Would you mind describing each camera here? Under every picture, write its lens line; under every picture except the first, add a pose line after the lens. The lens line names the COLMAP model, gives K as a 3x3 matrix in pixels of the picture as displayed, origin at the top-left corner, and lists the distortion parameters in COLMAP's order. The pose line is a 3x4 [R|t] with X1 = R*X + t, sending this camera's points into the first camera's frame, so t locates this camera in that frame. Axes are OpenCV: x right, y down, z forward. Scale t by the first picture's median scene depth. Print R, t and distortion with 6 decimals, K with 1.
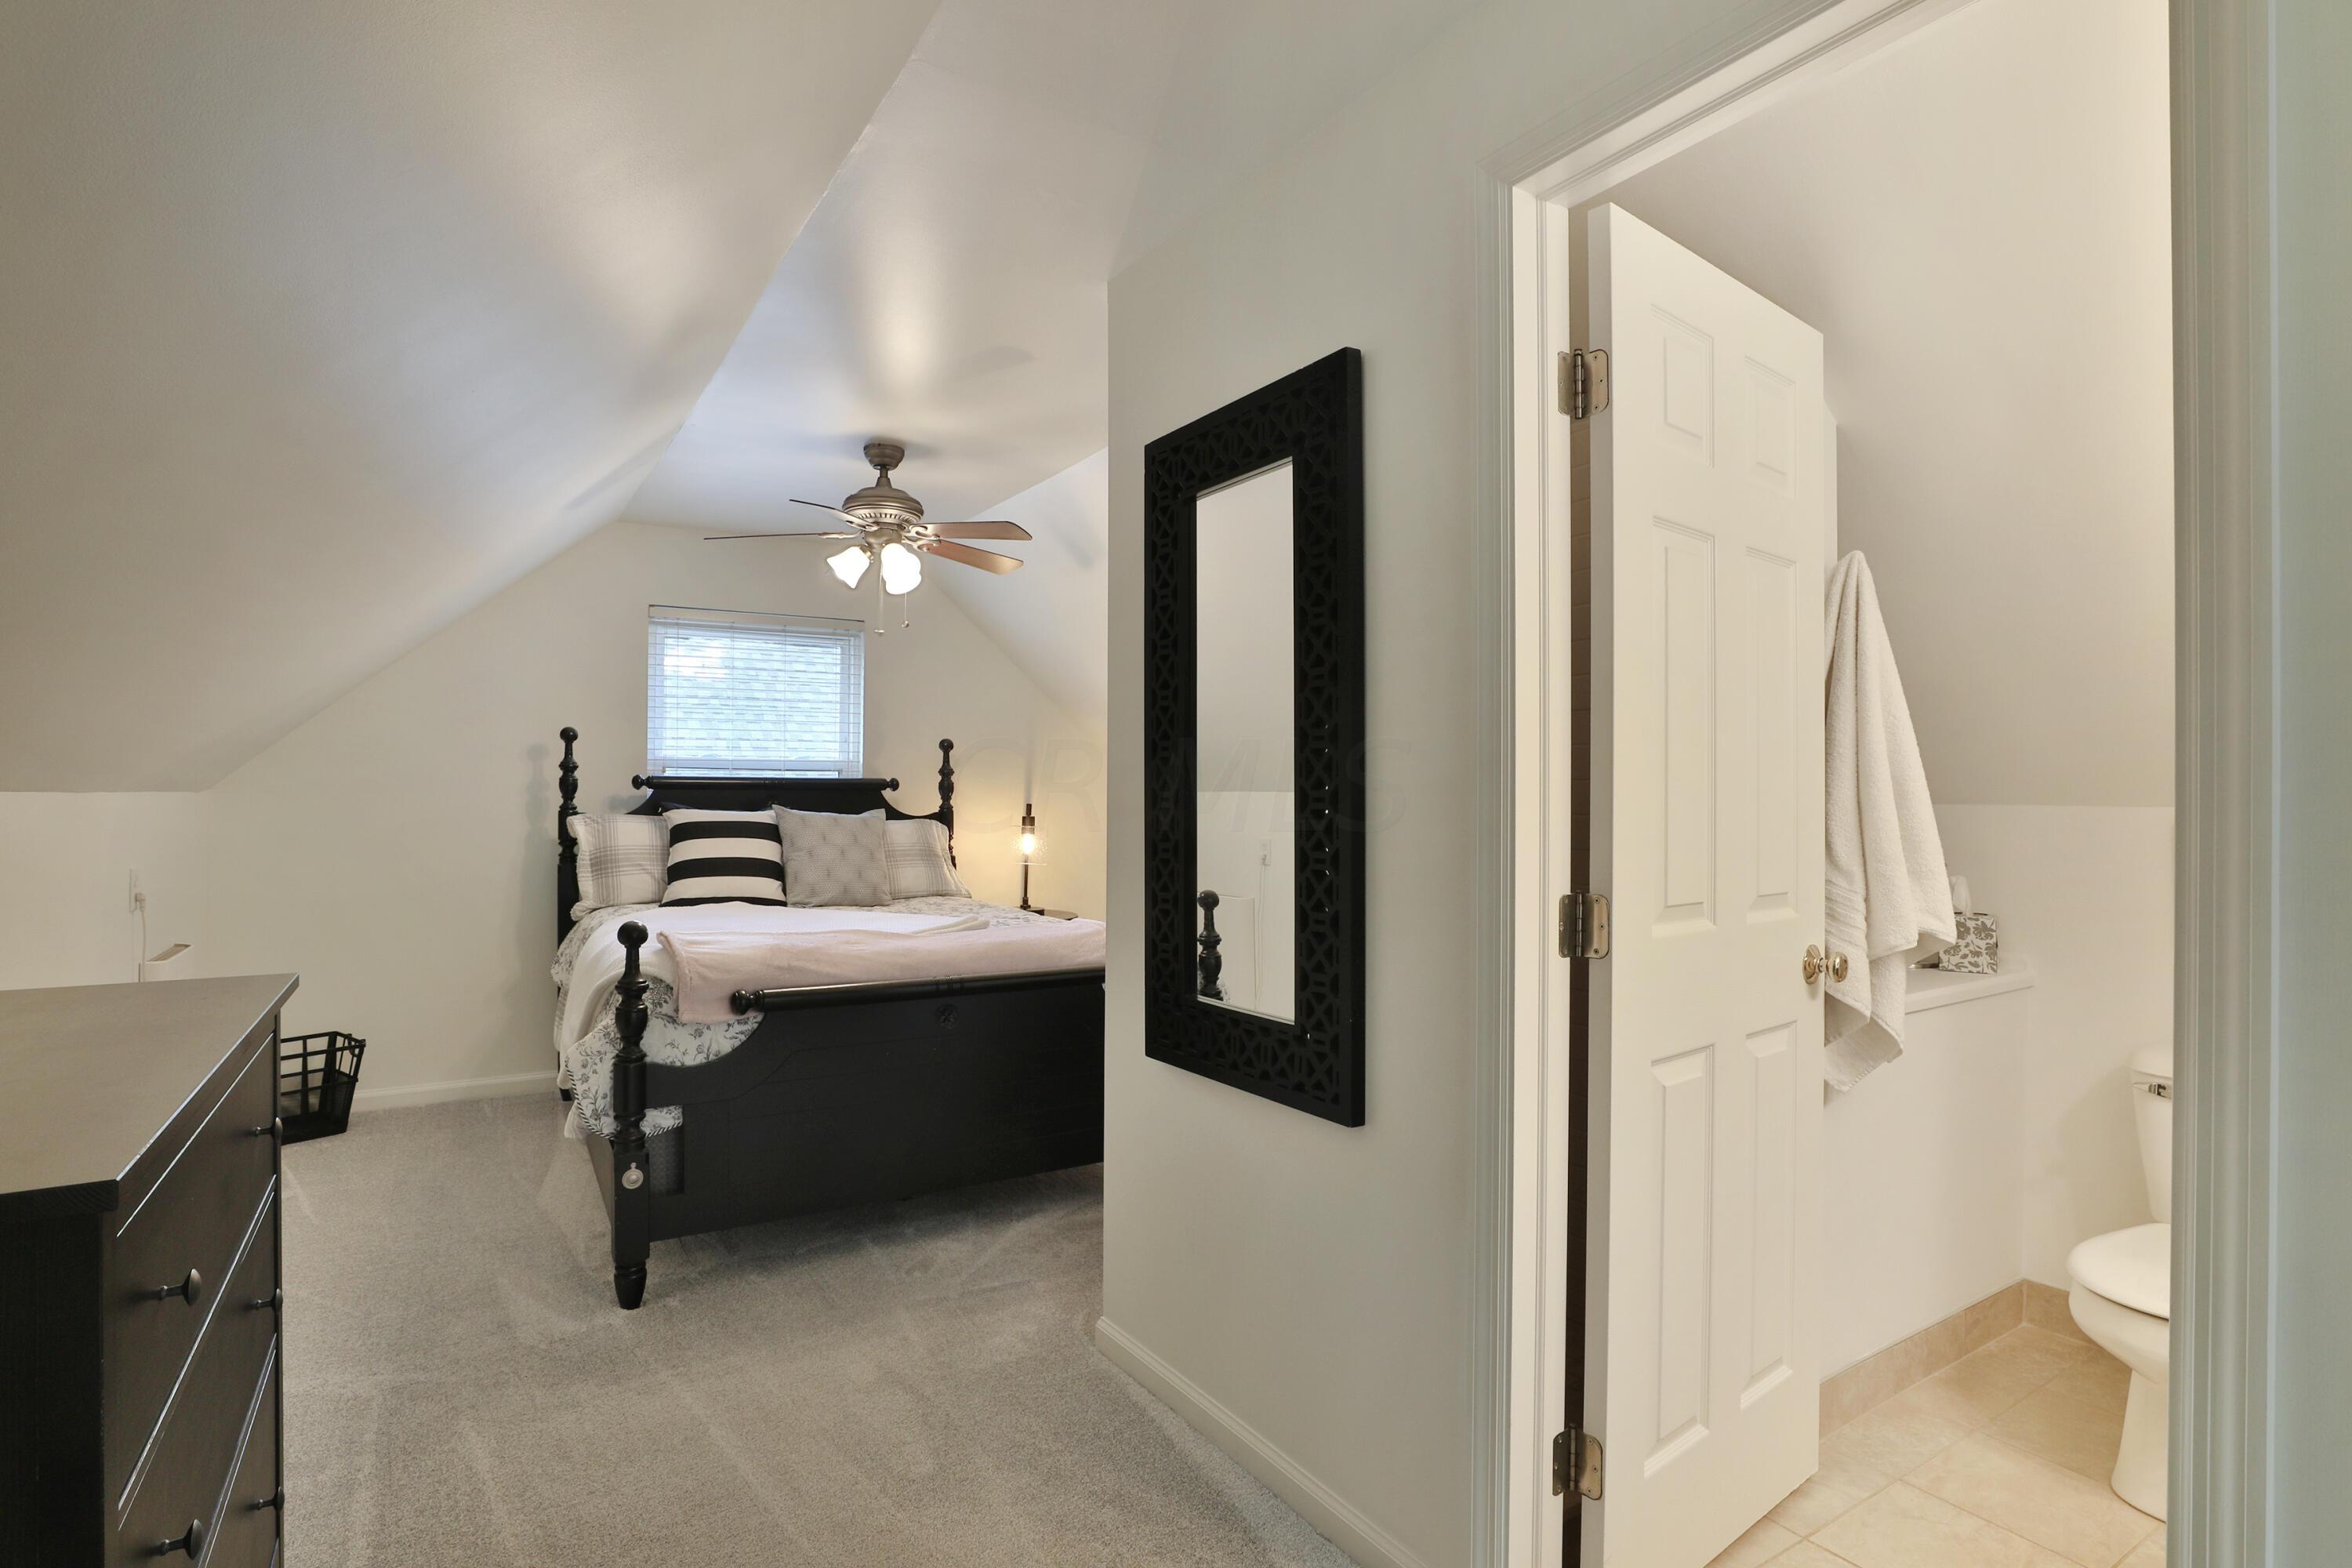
lens RADIAL K [[1113.0, 0, 1166.7], [0, 1113.0, 786.4], [0, 0, 1]] dist [-0.024182, -0.000709]
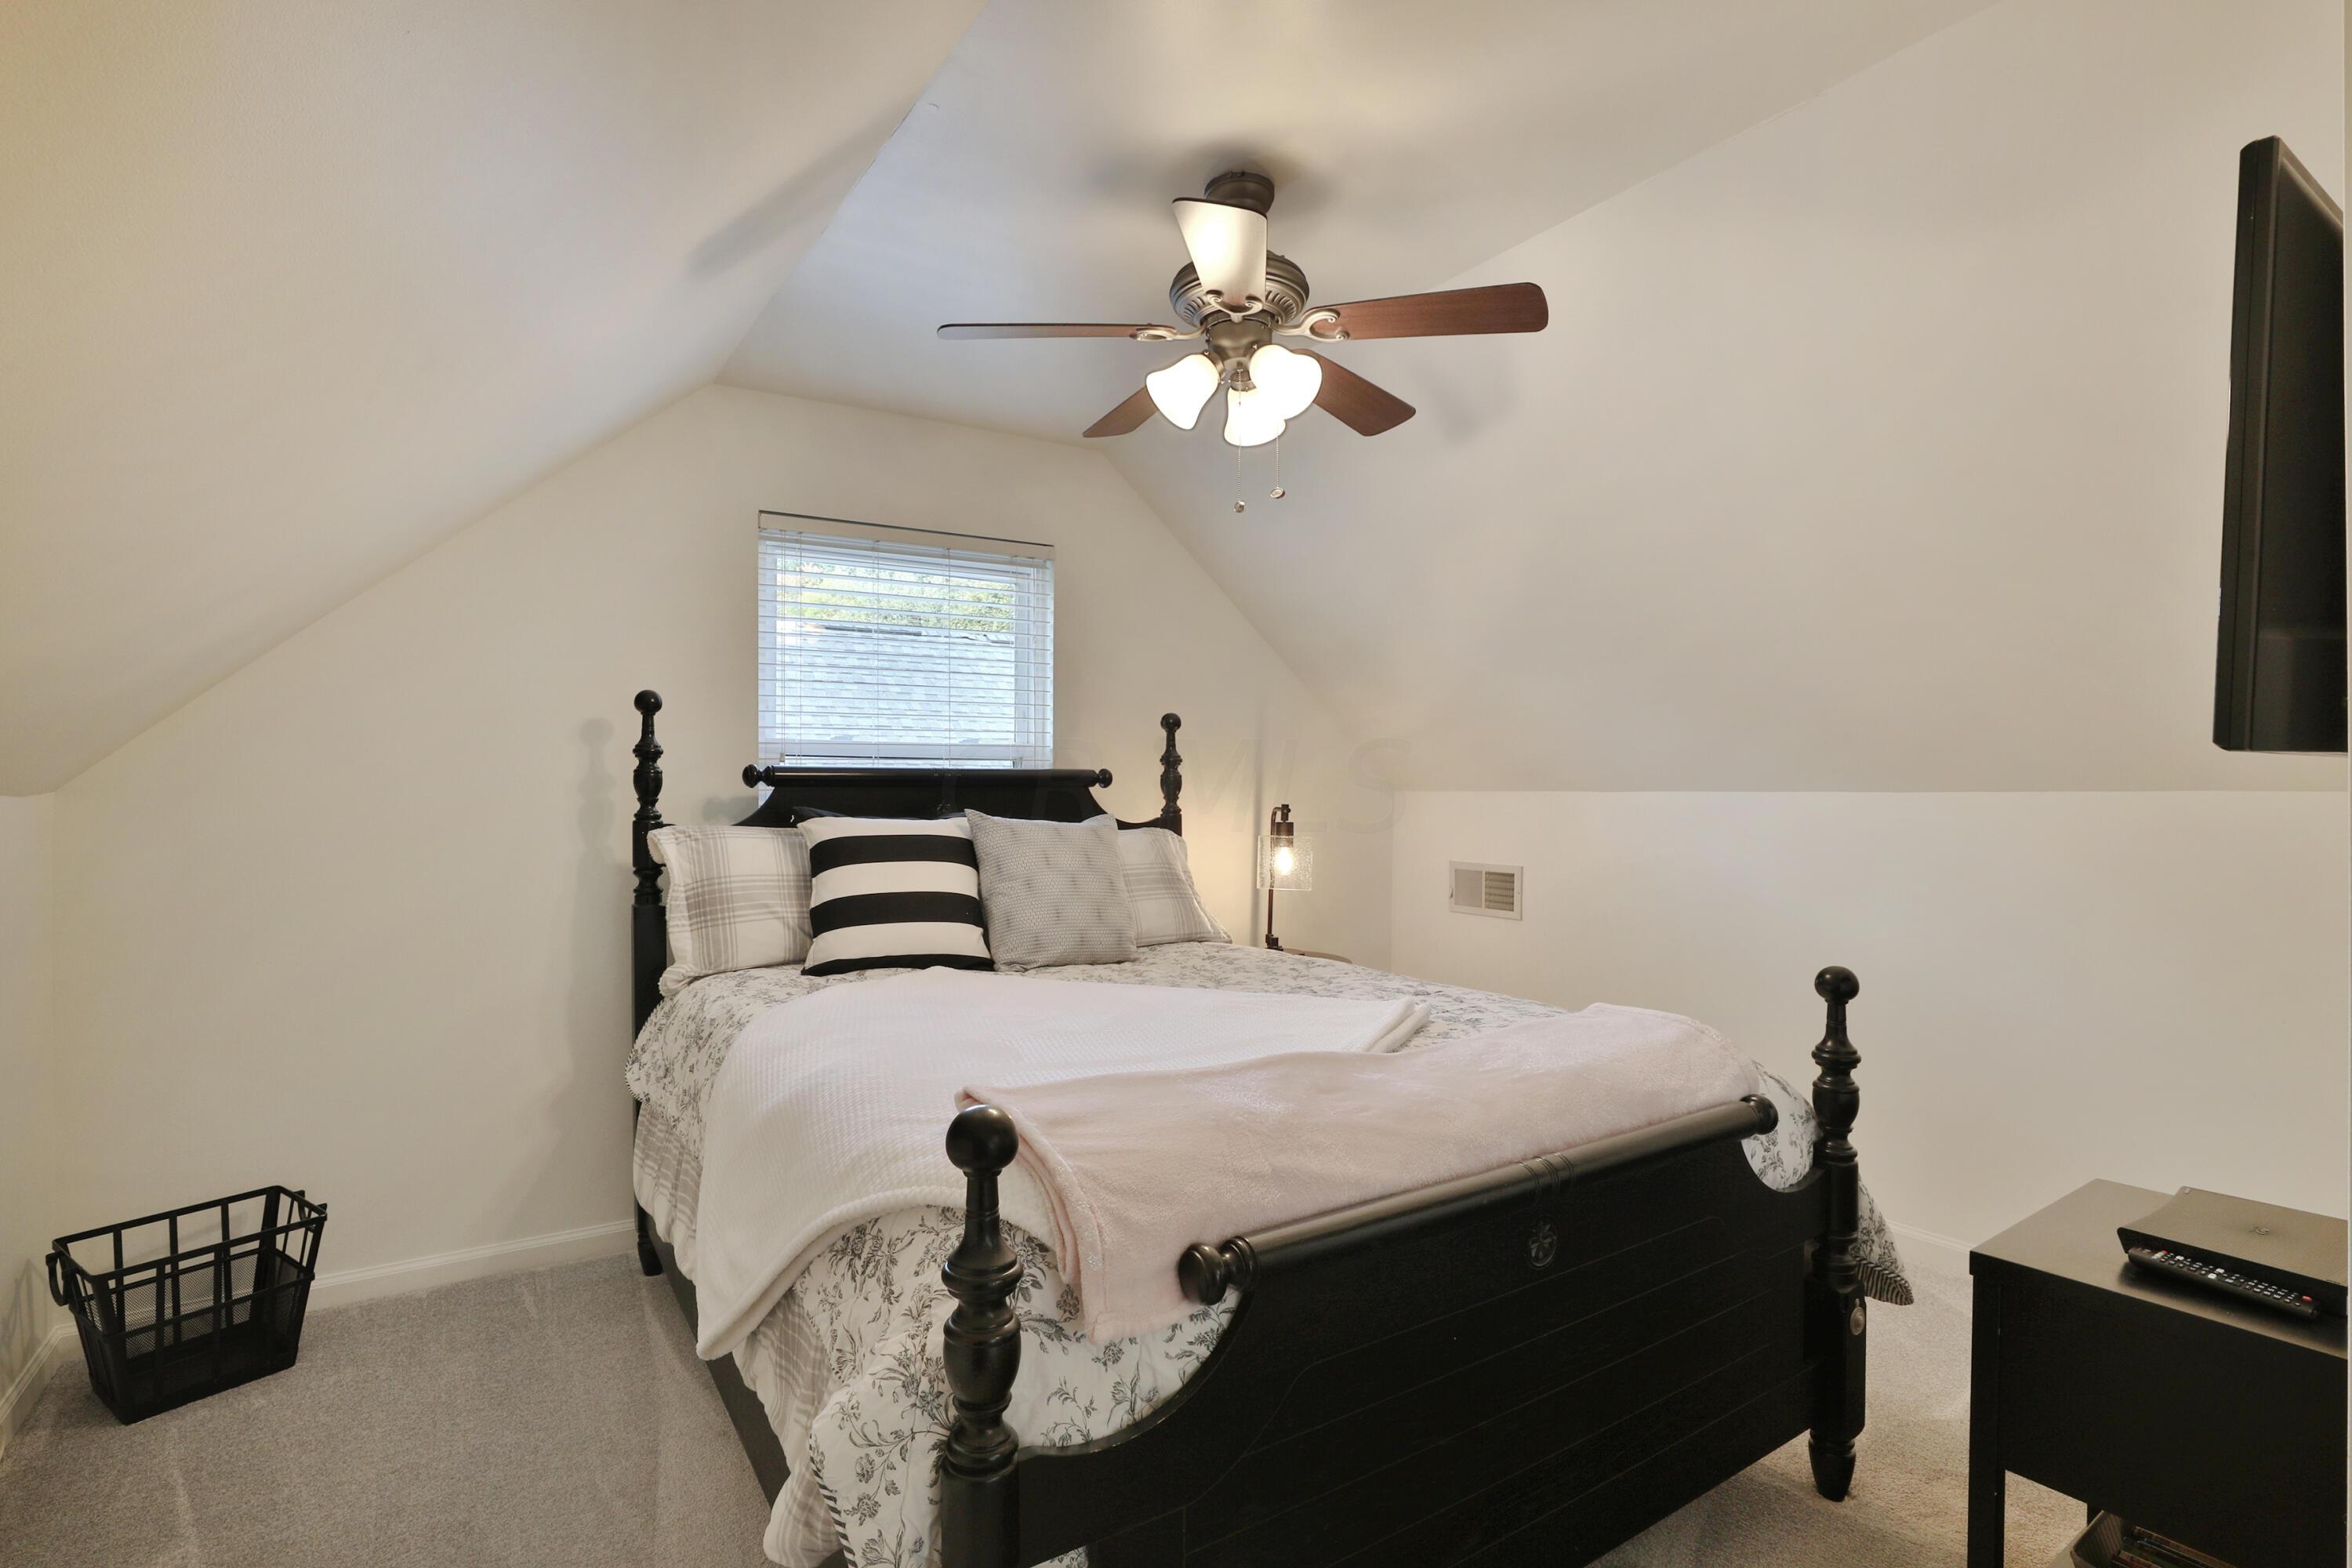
lens RADIAL K [[1113.0, 0, 1184.9], [0, 1113.0, 787.1], [0, 0, 1]] dist [-0.024182, -0.000709]
pose [[0.999700, -0.008745, 0.022874, -0.245965], [0.008731, 0.999962, 0.000704, 0.004440], [-0.022880, -0.000504, 0.999738, 0.353401]]
